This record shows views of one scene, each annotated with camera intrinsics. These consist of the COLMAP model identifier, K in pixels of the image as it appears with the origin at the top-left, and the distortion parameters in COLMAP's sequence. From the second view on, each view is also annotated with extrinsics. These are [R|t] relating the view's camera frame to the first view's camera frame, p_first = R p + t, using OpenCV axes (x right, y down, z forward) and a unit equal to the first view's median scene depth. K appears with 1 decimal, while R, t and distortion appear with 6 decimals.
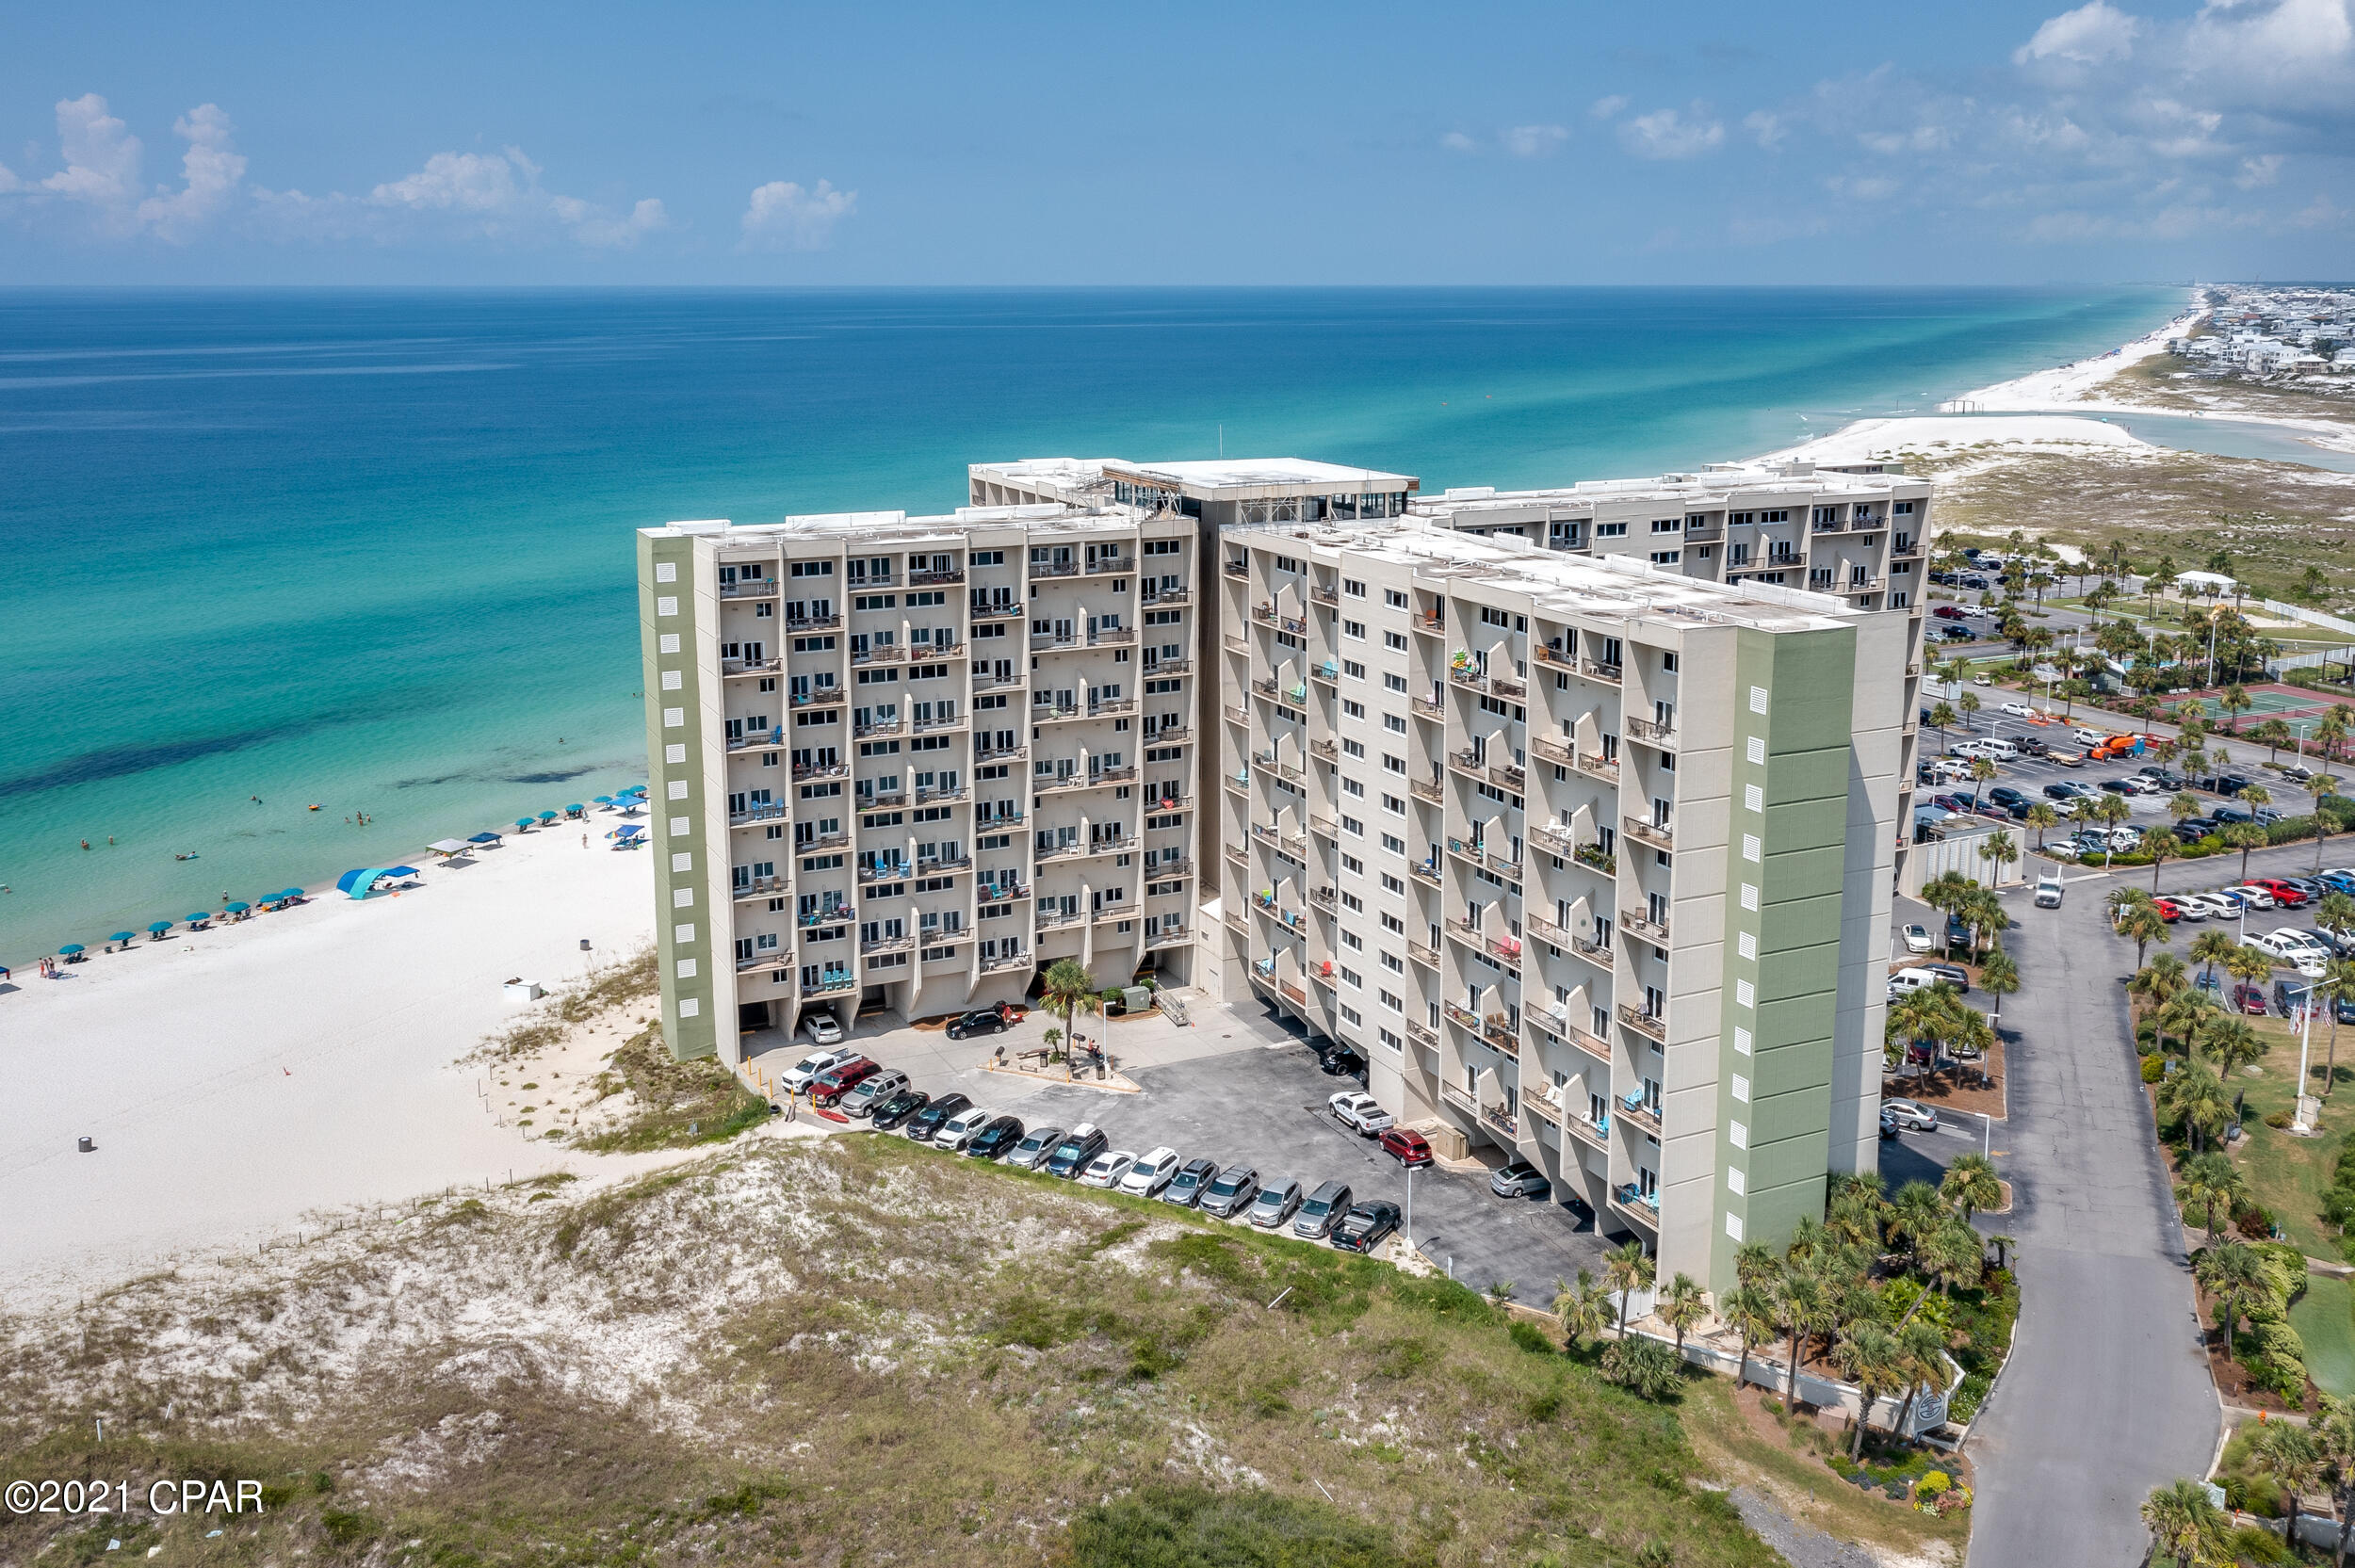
lens RADIAL K [[2105.6, 0, 1178.7], [0, 2105.6, 709.4], [0, 0, 1]] dist [-0.003154, -0.004412]
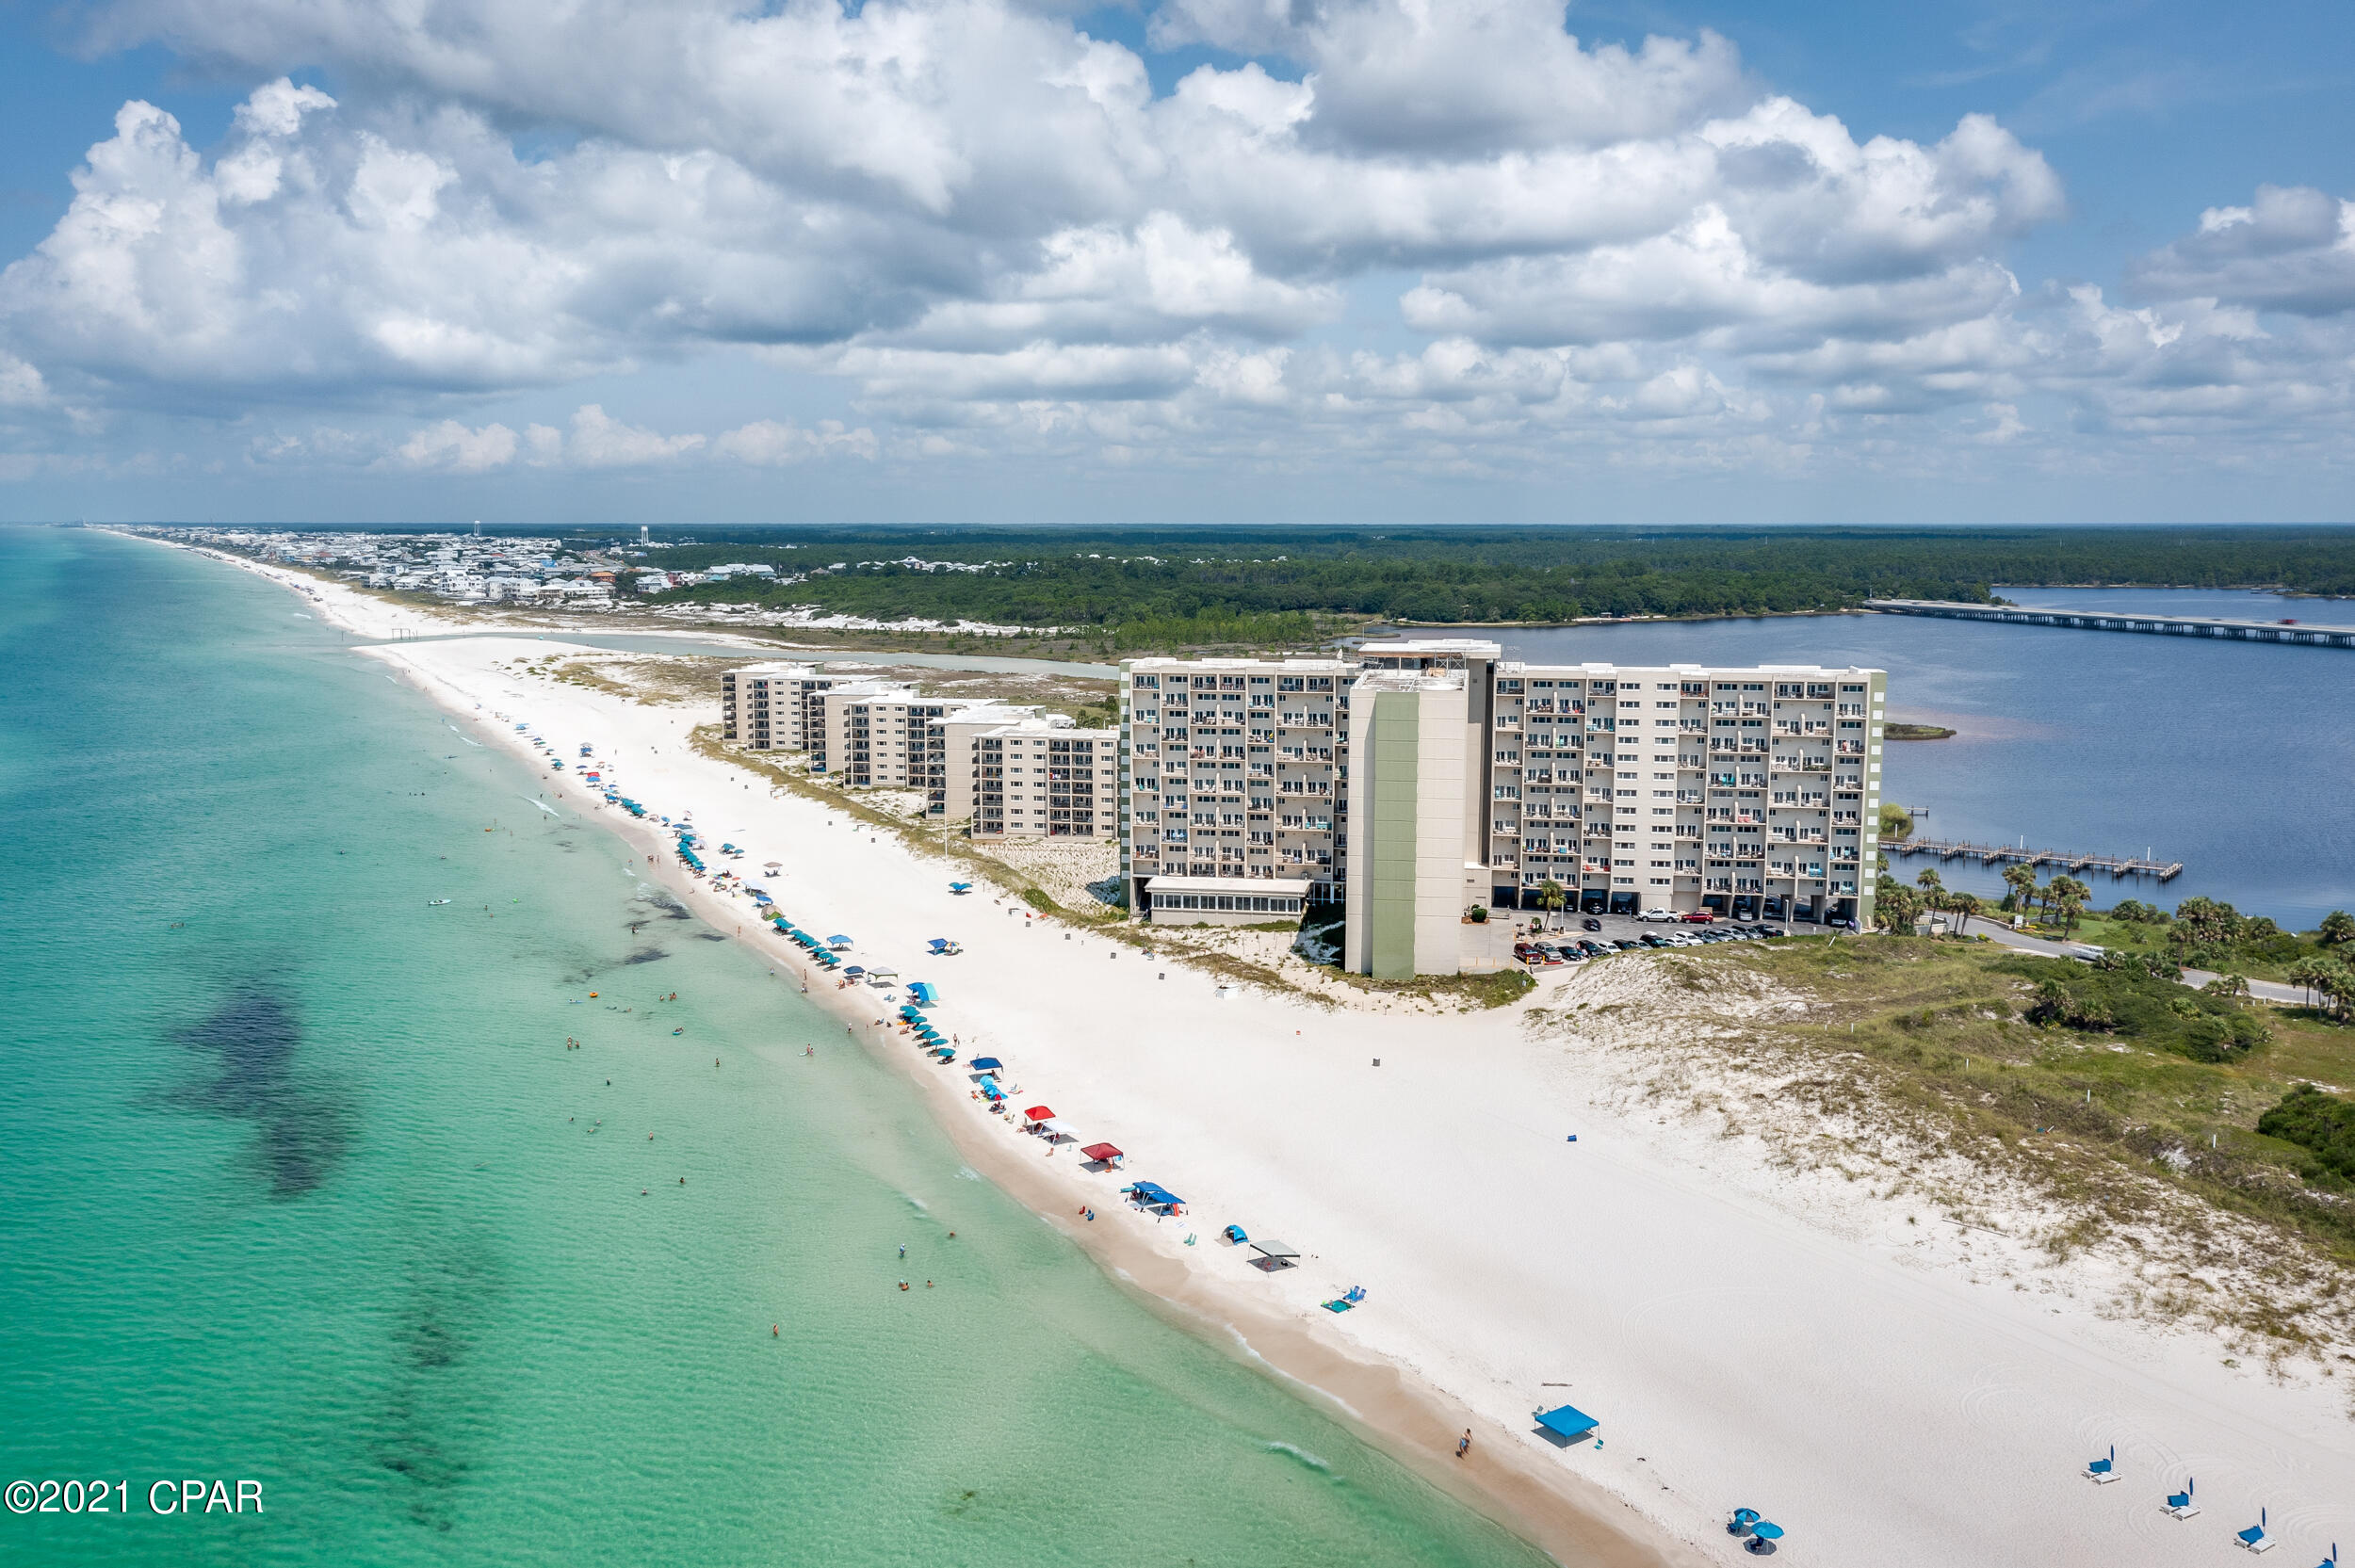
lens RADIAL K [[1895.6, 0, 1177.5], [0, 1895.6, 784.0], [0, 0, 1]] dist [0.011066, 0.000242]
pose [[0.559223, -0.101909, 0.822730, -1.834849], [0.156517, 0.987547, 0.015937, -0.060892], [-0.814108, 0.119859, 0.568210, 0.240357]]
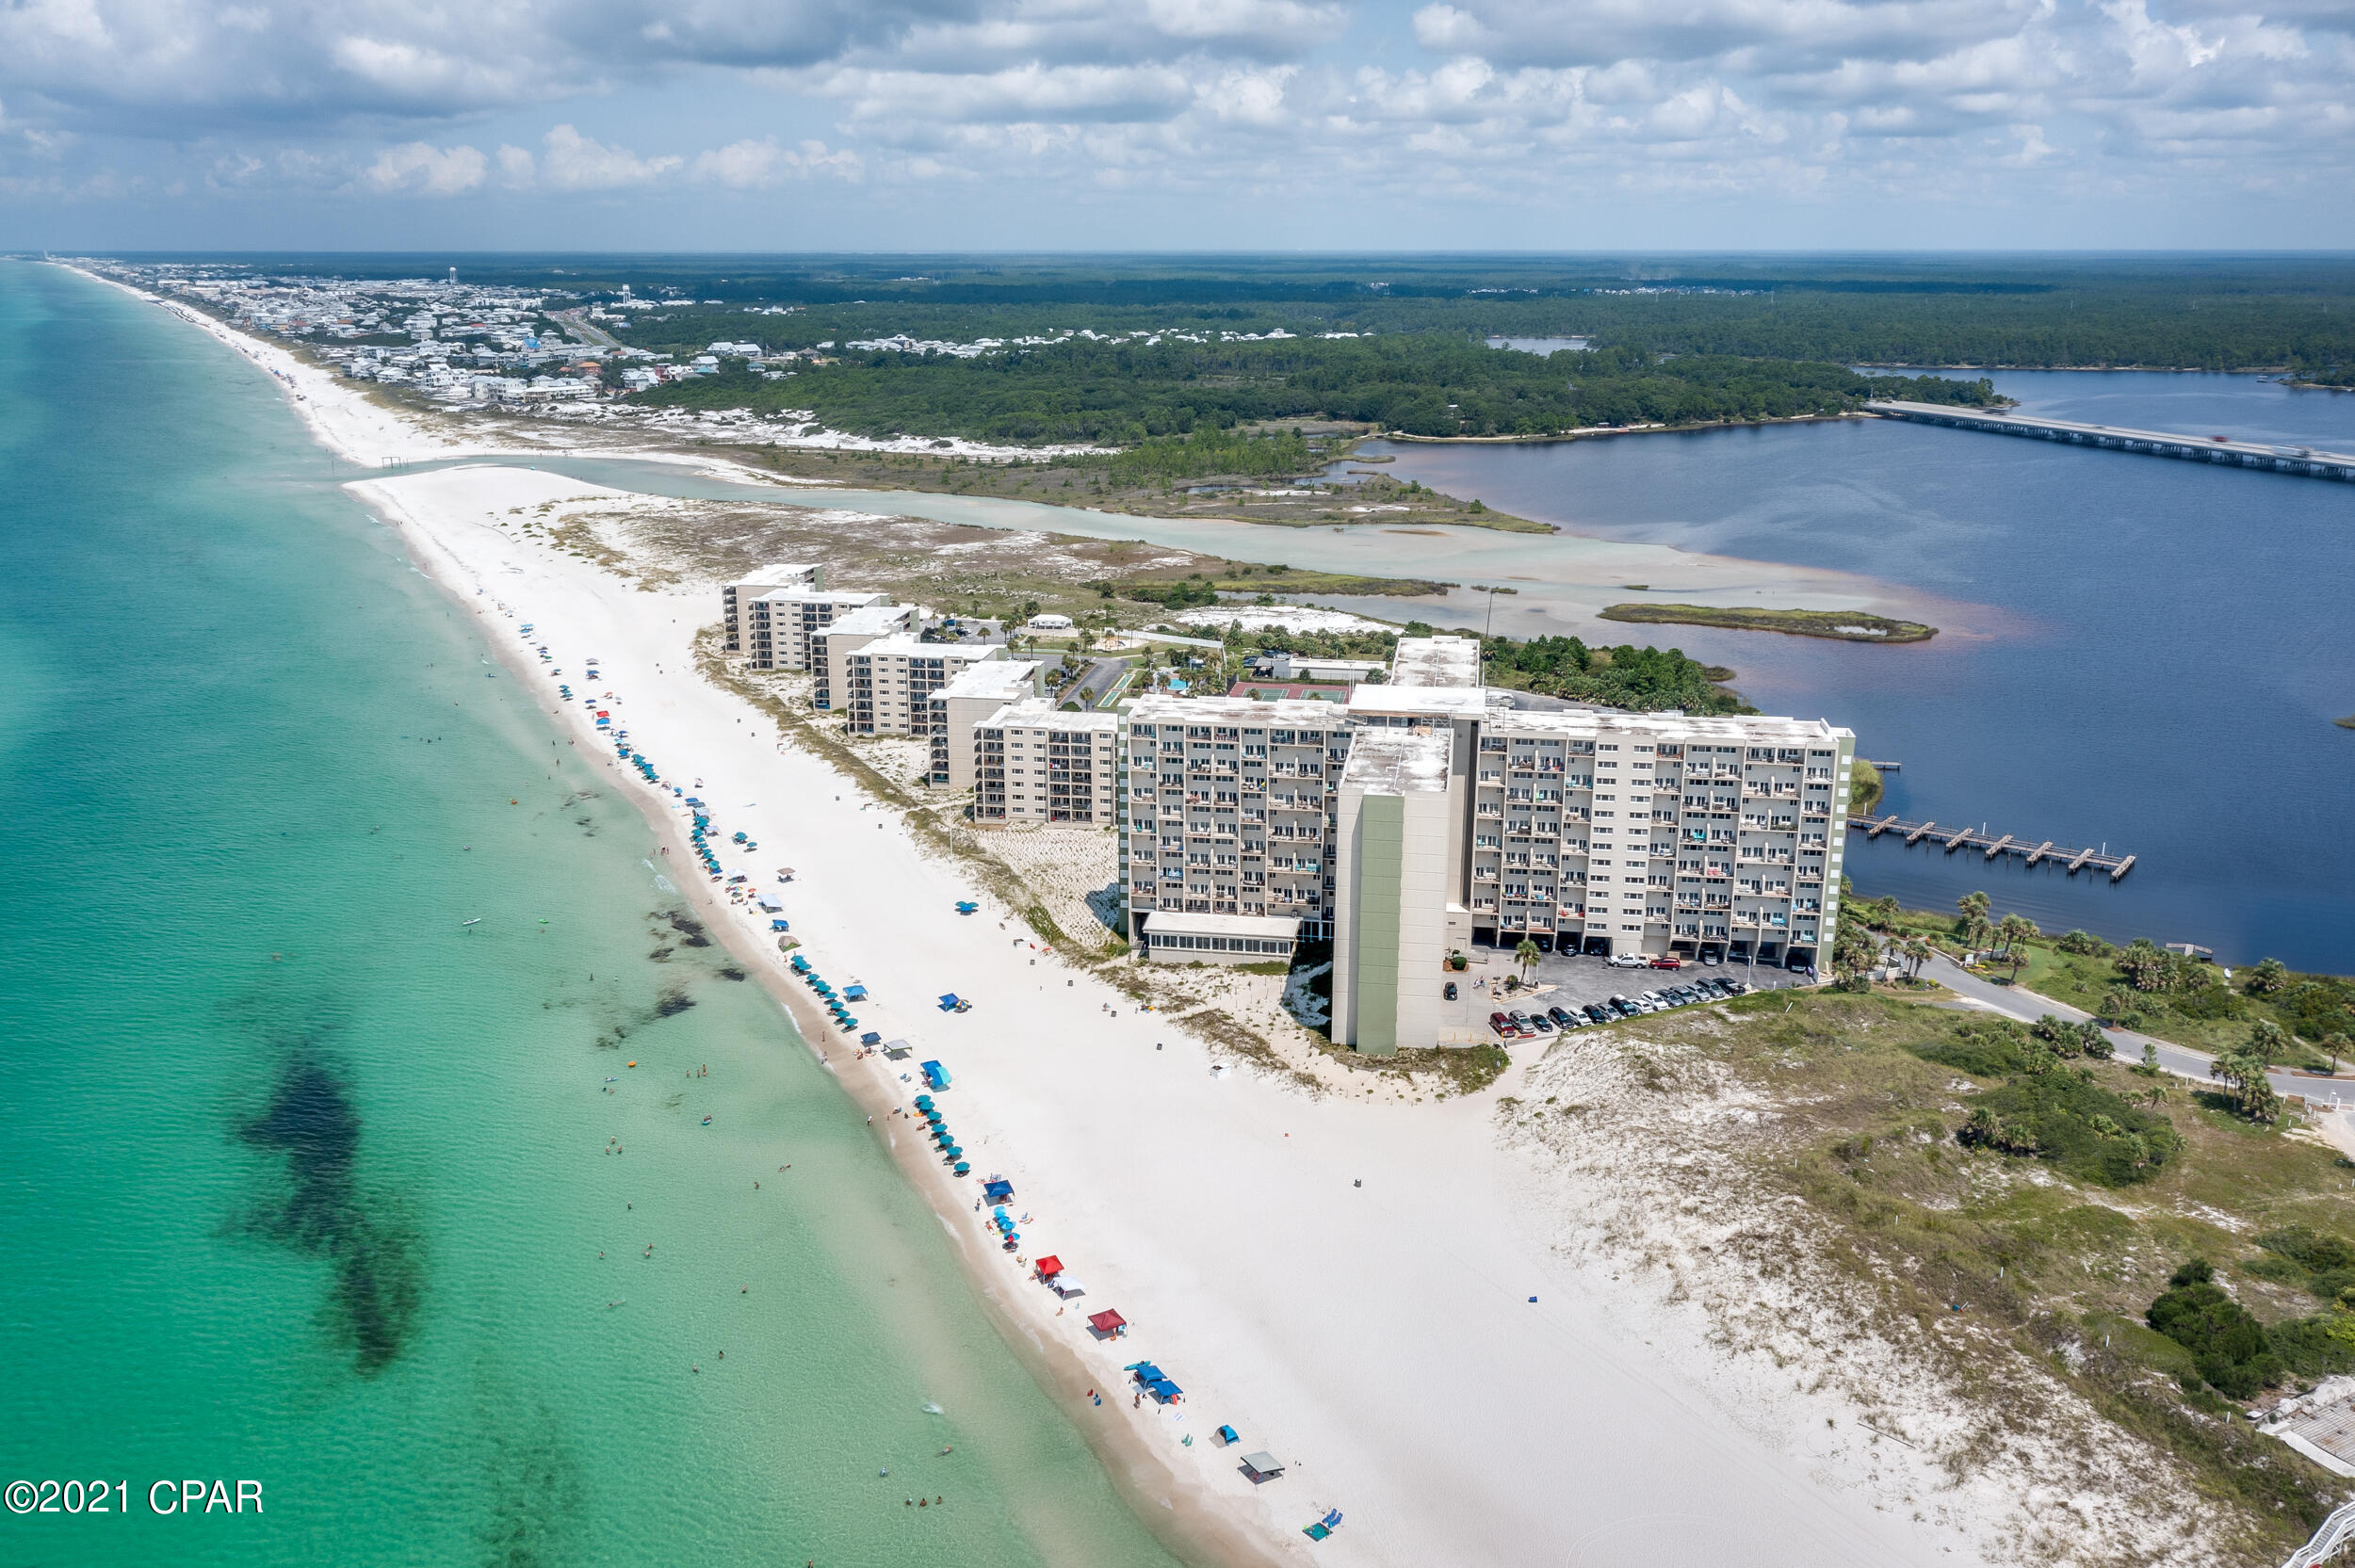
lens RADIAL K [[1895.6, 0, 1177.5], [0, 1895.6, 784.0], [0, 0, 1]] dist [0.011066, 0.000242]
pose [[0.556873, -0.214268, 0.802485, -1.855009], [0.156526, 0.975914, 0.151956, -0.406288], [-0.815716, 0.040990, 0.576999, 0.162271]]
